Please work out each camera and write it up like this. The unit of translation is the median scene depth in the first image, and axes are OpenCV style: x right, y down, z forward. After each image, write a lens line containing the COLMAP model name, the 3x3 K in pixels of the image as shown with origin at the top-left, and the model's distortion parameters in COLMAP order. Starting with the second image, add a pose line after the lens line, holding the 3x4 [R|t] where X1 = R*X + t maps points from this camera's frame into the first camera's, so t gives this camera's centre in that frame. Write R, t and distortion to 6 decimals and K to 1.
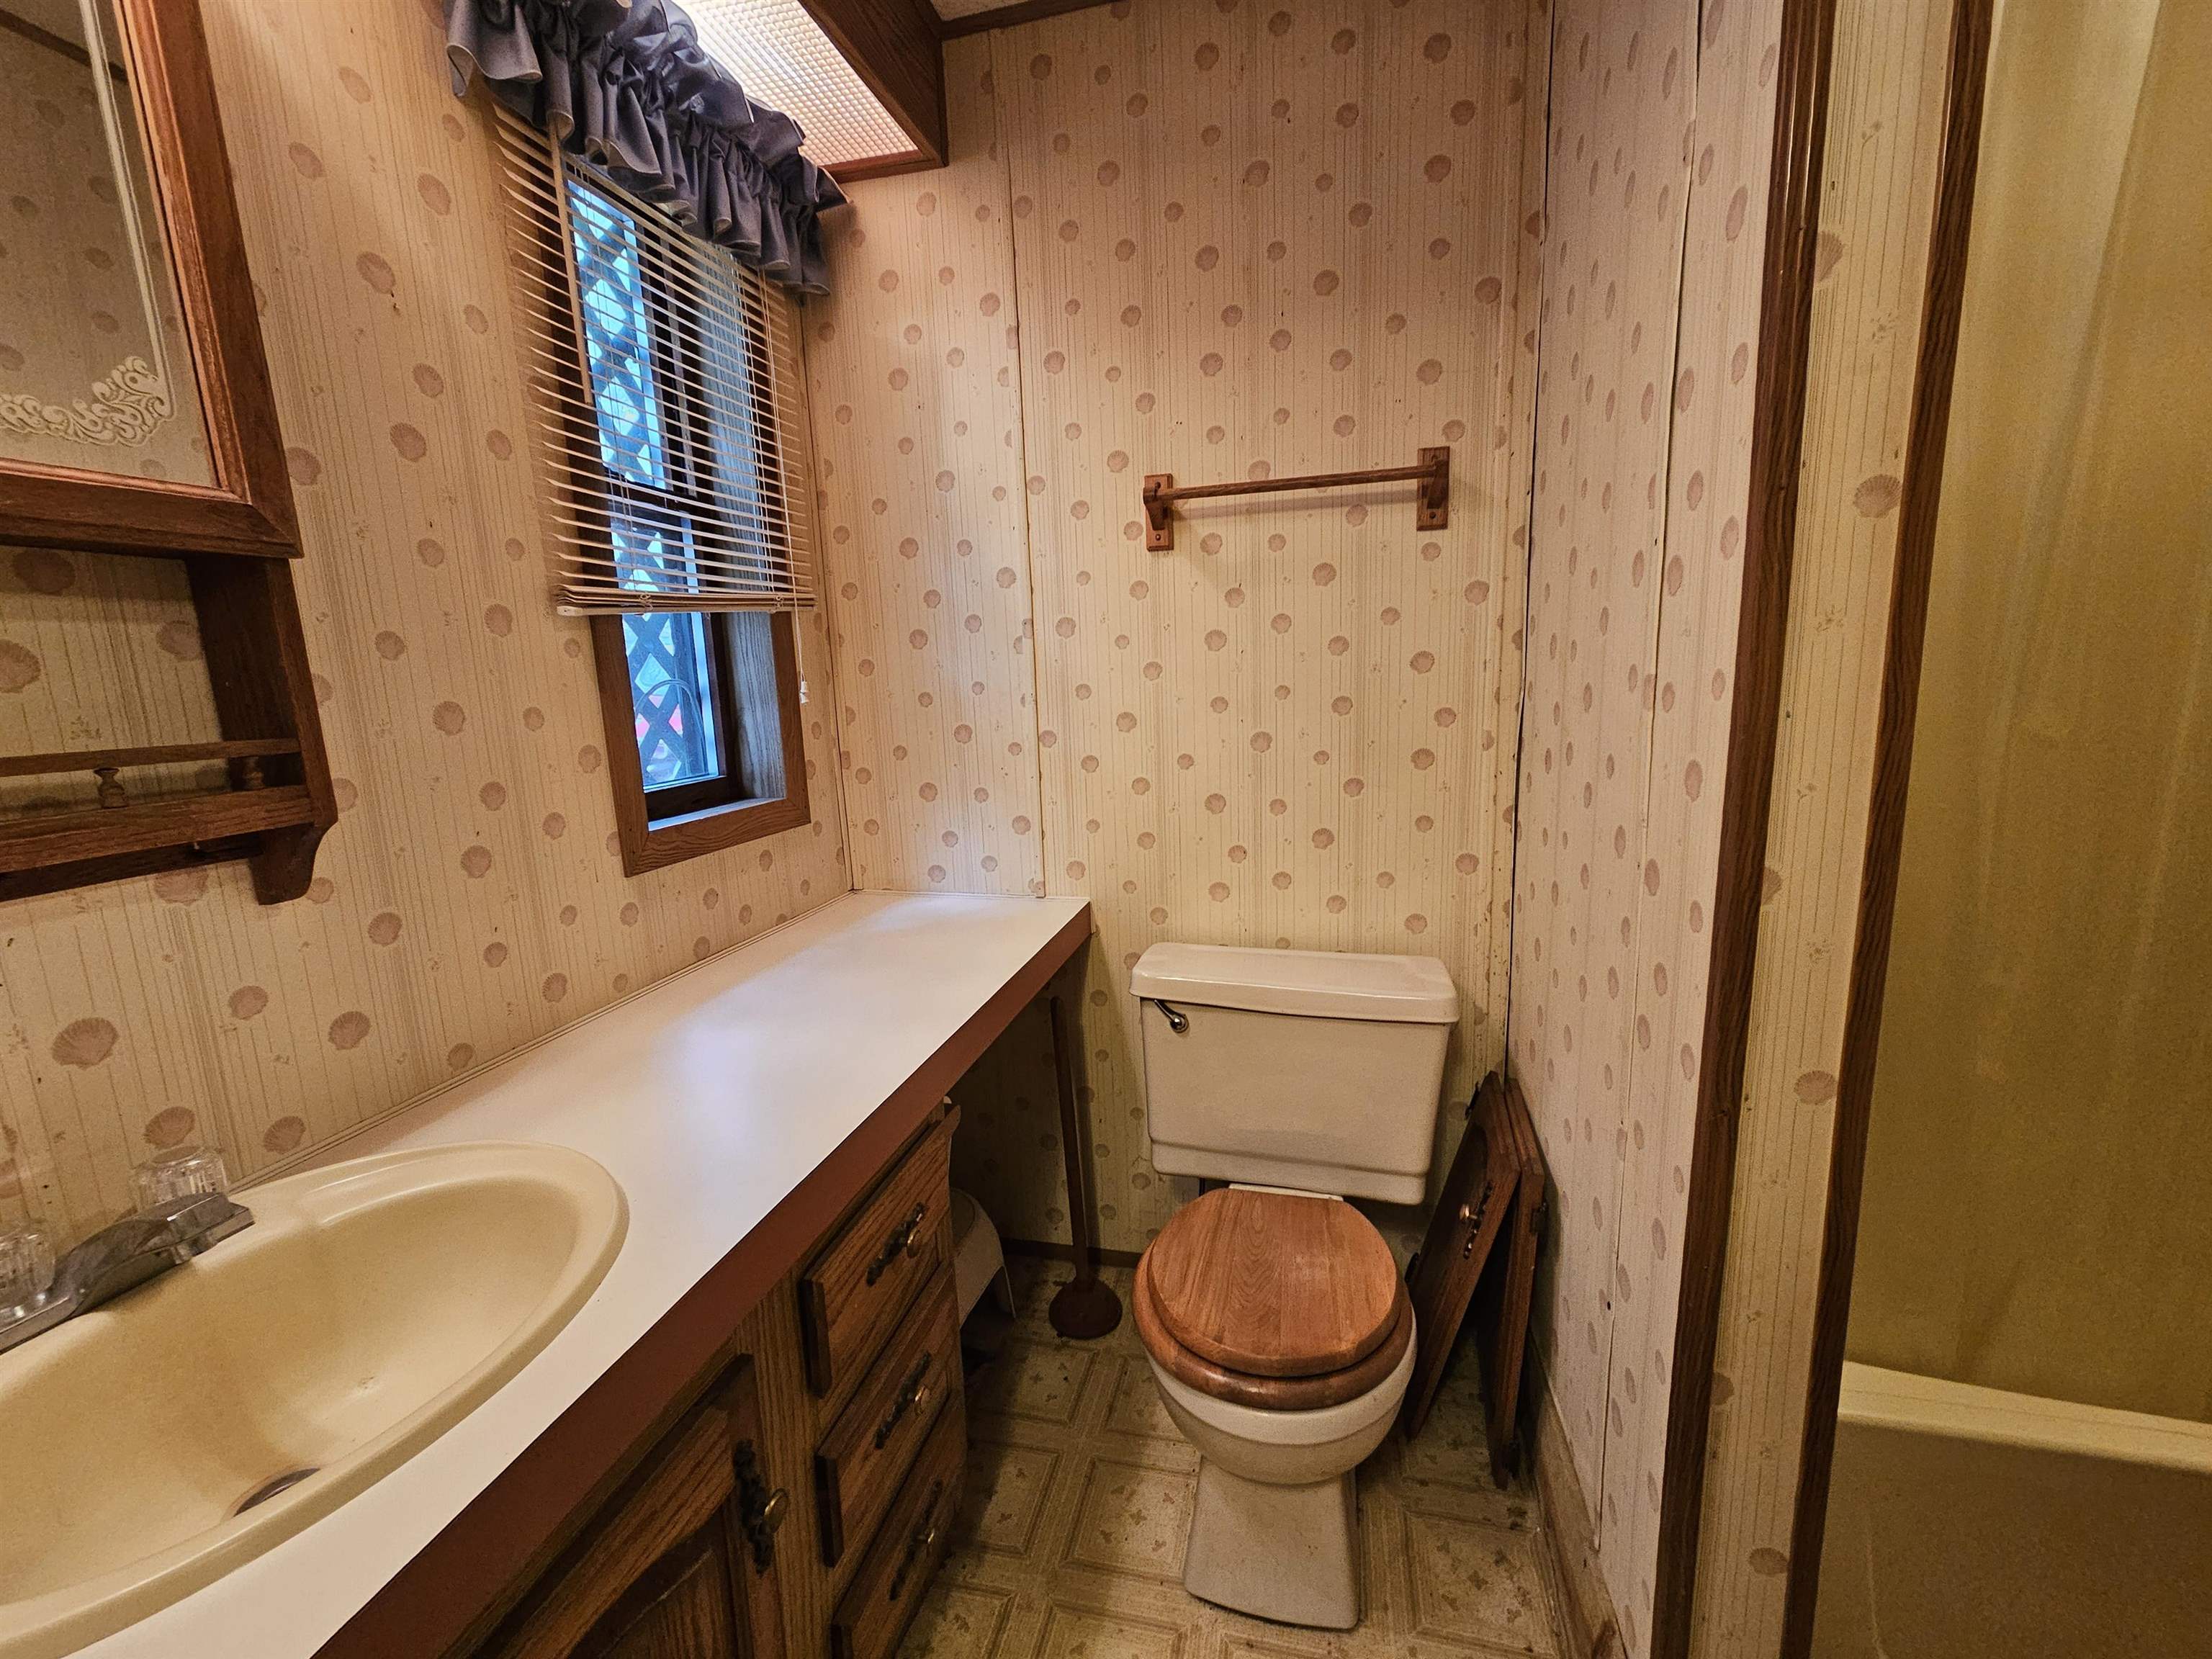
lens RADIAL K [[905.5, 0, 1109.7], [0, 905.5, 822.2], [0, 0, 1]] dist [0.000089, -0.000114]
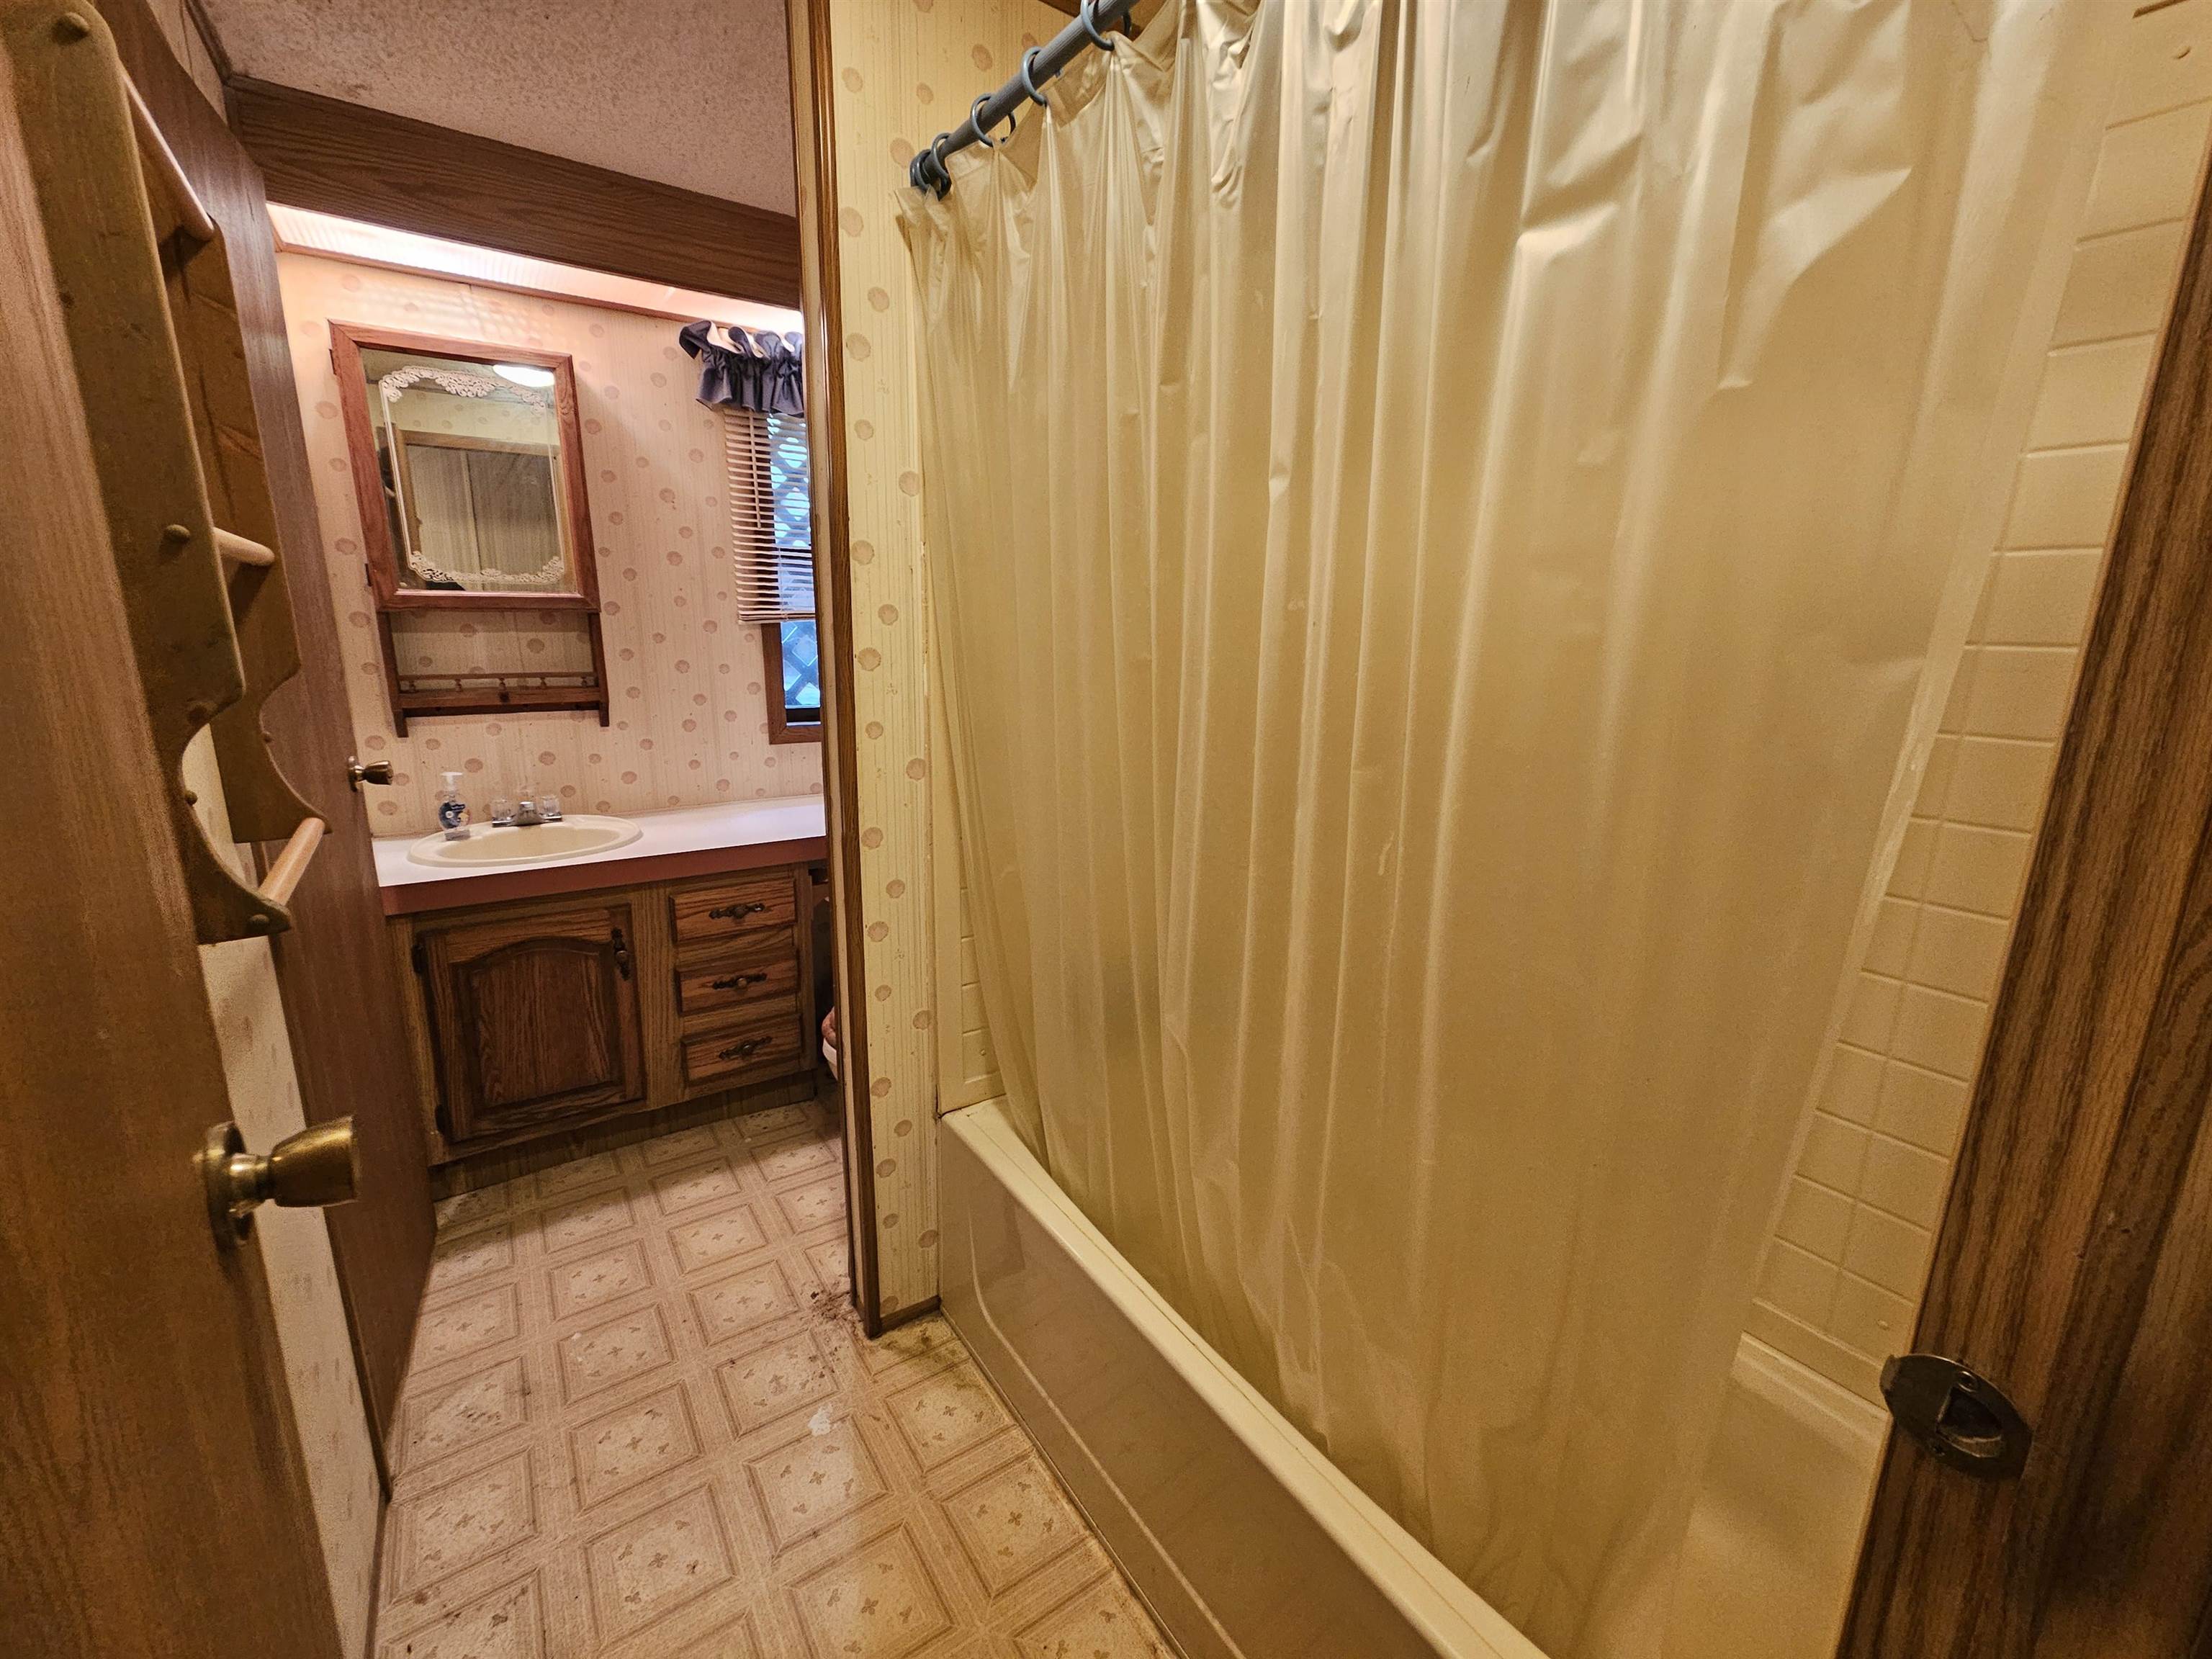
lens RADIAL K [[905.5, 0, 1092.8], [0, 905.5, 818.4], [0, 0, 1]] dist [0.000089, -0.000114]
pose [[0.744329, 0.192458, -0.639480, 1.810436], [-0.154865, 0.981214, 0.115049, -0.167532], [0.649609, 0.013399, 0.760151, -0.164920]]
